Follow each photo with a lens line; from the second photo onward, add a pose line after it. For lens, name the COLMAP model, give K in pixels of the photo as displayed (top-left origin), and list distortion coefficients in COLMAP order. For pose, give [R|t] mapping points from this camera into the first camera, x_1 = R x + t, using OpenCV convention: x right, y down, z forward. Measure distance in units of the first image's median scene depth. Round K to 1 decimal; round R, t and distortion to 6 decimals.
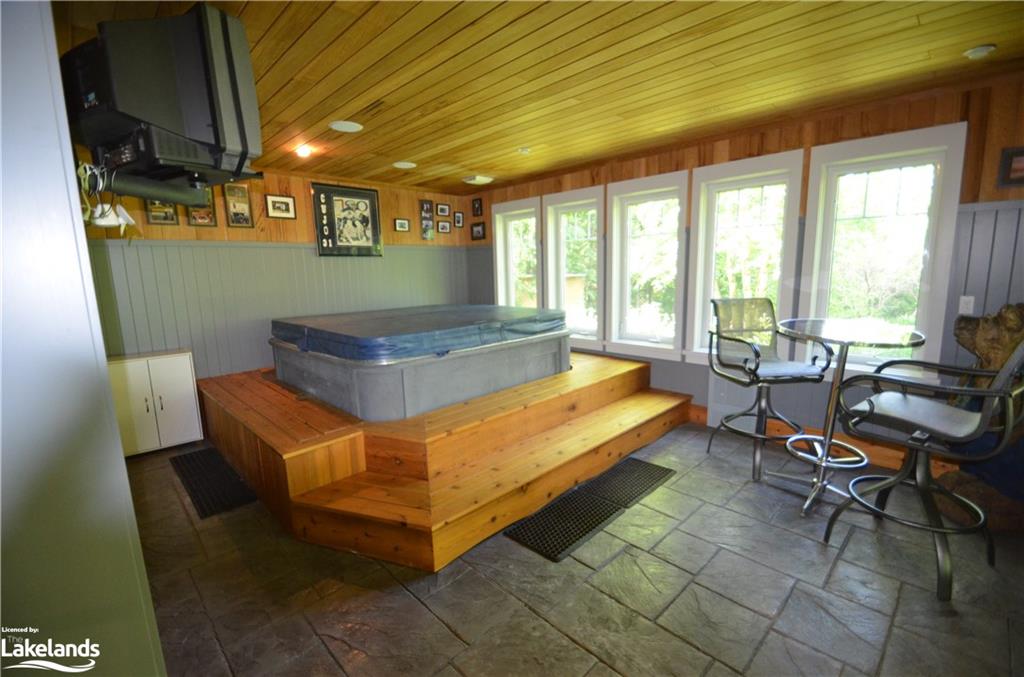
lens RADIAL K [[446.3, 0, 517.0], [0, 446.3, 337.9], [0, 0, 1]] dist [-0.000159, -0.001874]
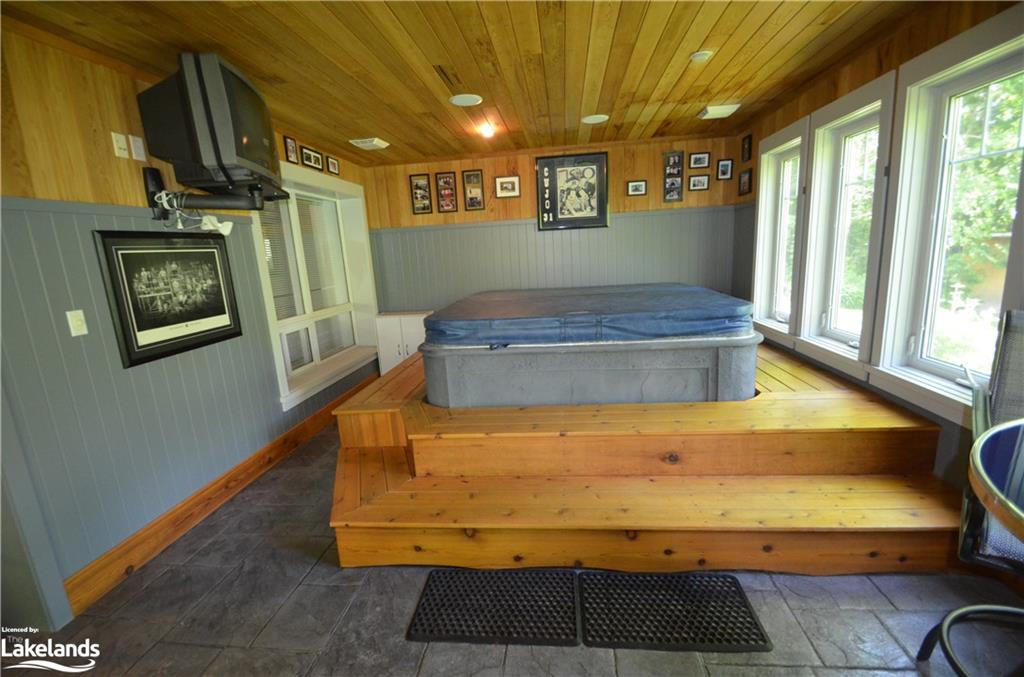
lens RADIAL K [[446.3, 0, 513.1], [0, 446.3, 338.2], [0, 0, 1]] dist [-0.000159, -0.001874]
pose [[0.627283, 0.138693, -0.766342, 0.352479], [-0.076553, 0.990230, 0.116550, -0.057505], [0.775020, -0.014443, 0.631772, 0.321716]]
